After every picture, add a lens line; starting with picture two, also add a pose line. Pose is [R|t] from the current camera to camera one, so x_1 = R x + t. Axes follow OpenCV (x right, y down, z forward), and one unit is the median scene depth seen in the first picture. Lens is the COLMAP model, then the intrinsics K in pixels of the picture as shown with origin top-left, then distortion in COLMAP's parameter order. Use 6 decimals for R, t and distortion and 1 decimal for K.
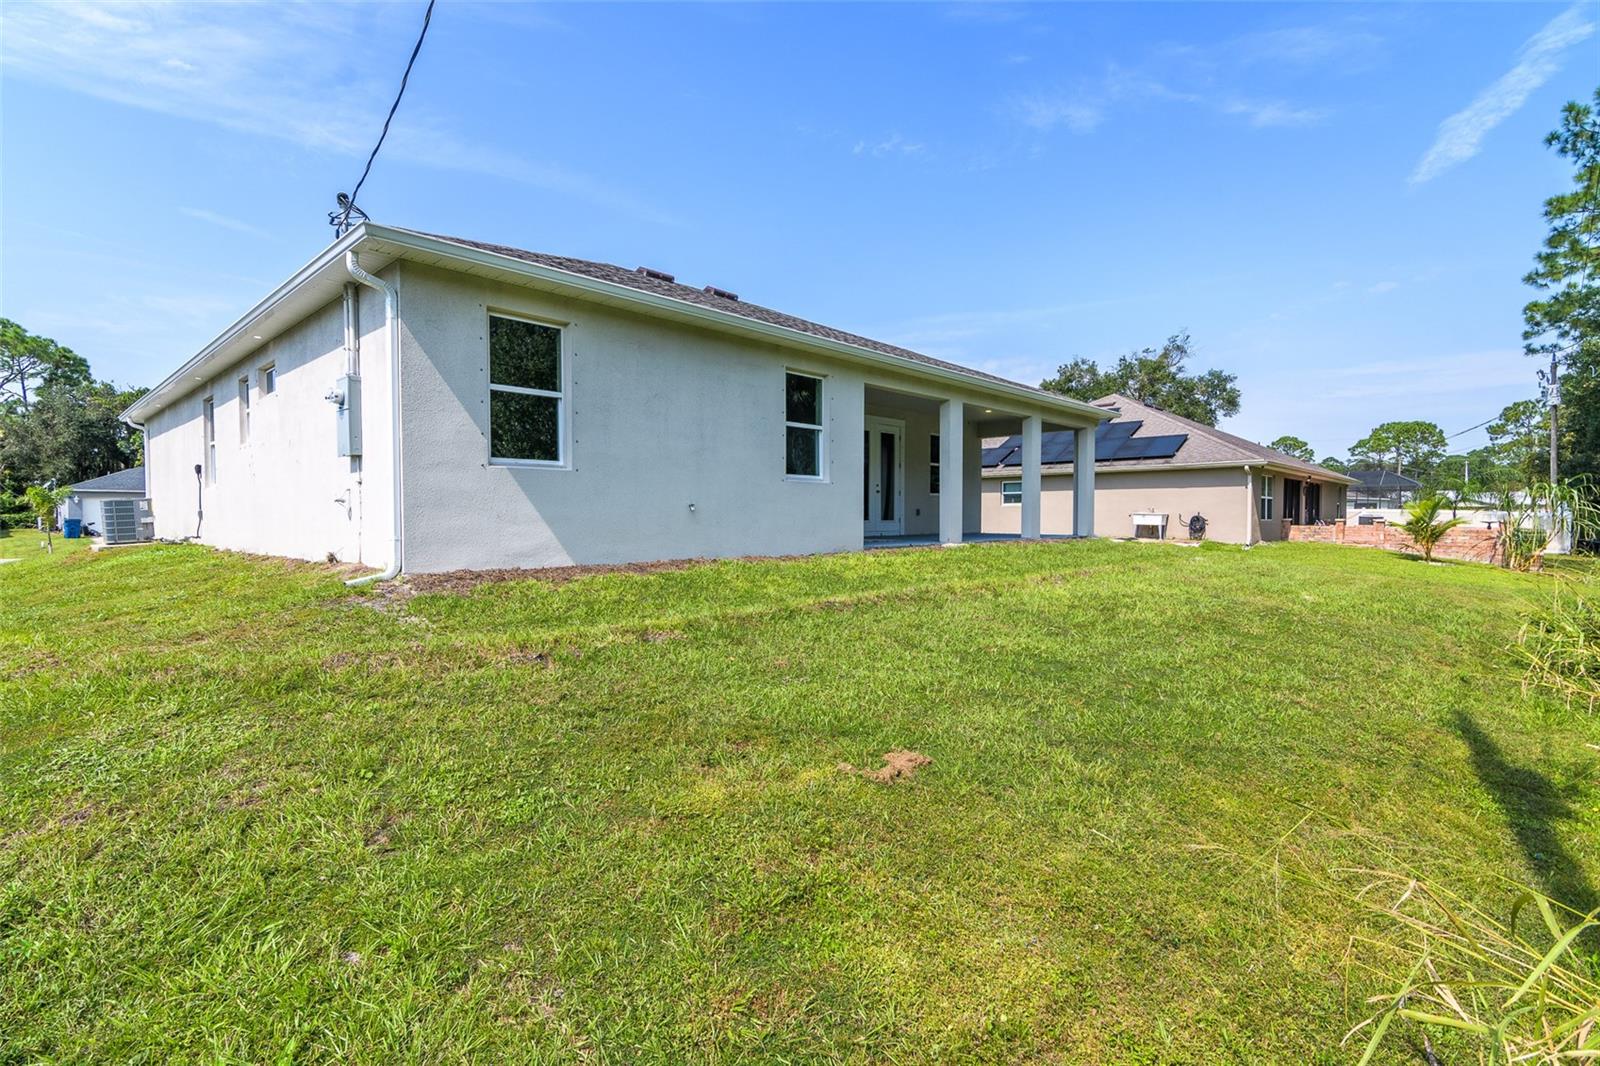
lens RADIAL K [[765.4, 0, 780.9], [0, 765.4, 535.7], [0, 0, 1]] dist [0.000458, 0.001091]
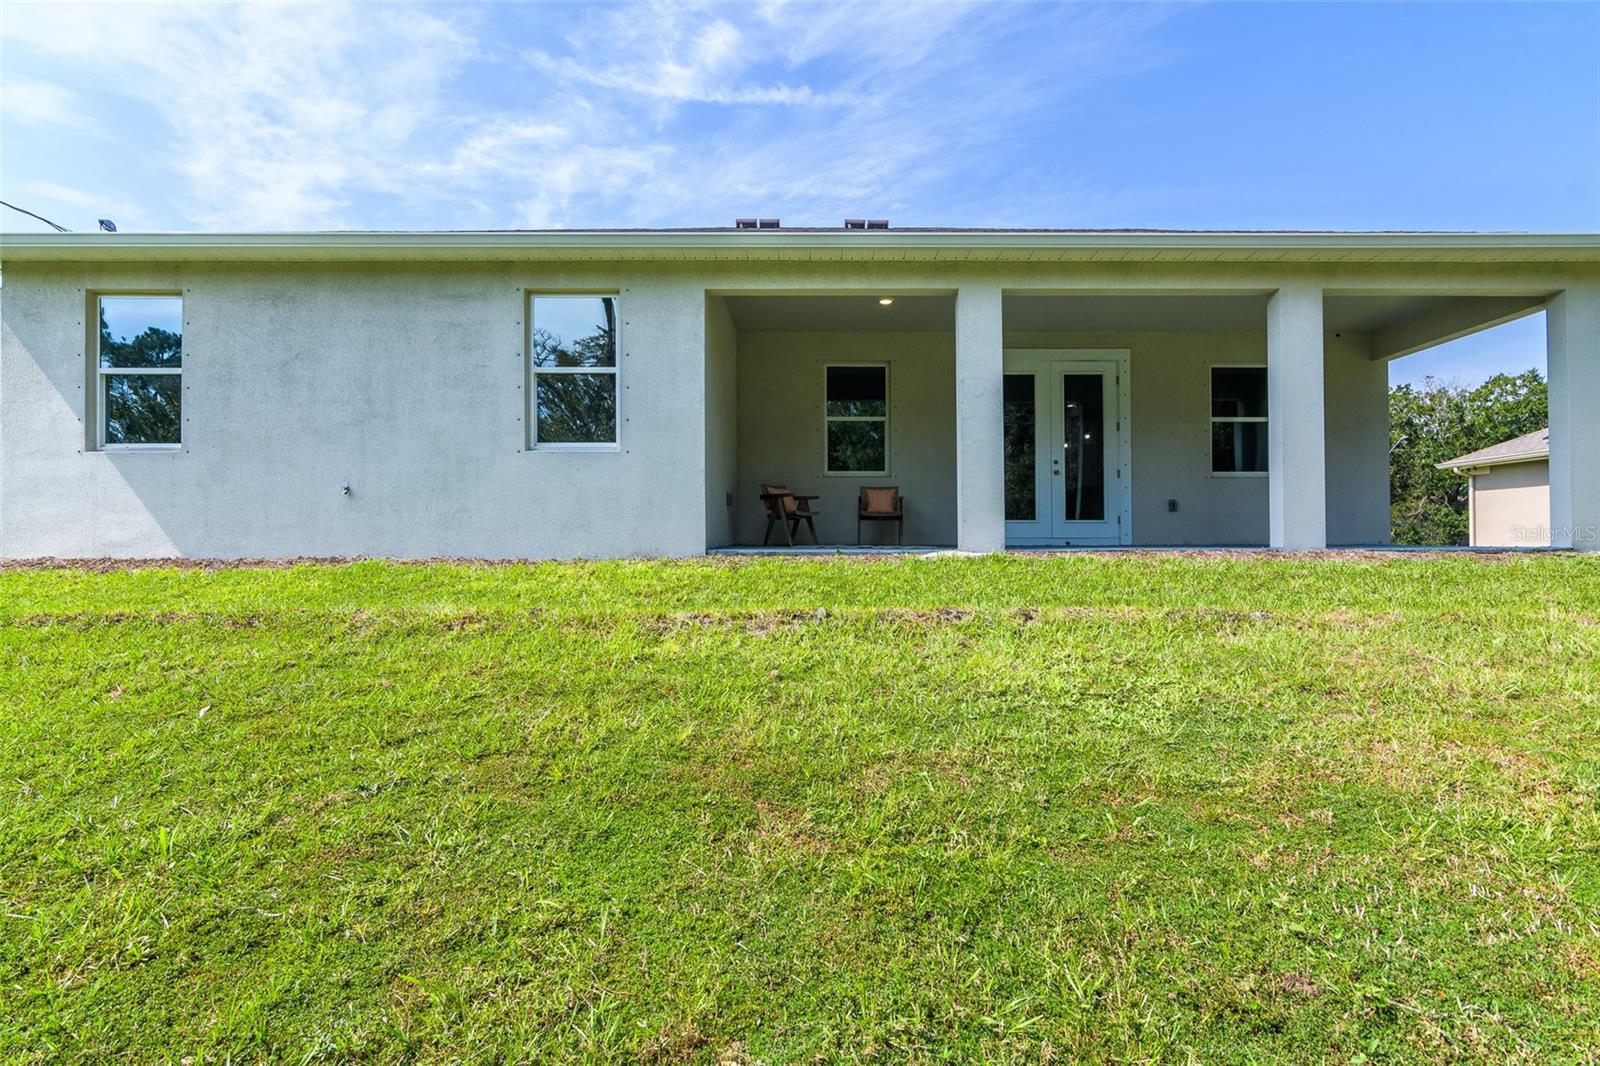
lens RADIAL K [[741.5, 0, 800.0], [0, 741.5, 563.1], [0, 0, 1]] dist [-0.001167, 0.000075]
pose [[0.688177, 0.005381, -0.725523, 0.607974], [-0.012650, 0.999909, -0.004583, 0.028321], [0.725432, 0.012332, 0.688183, 0.662477]]
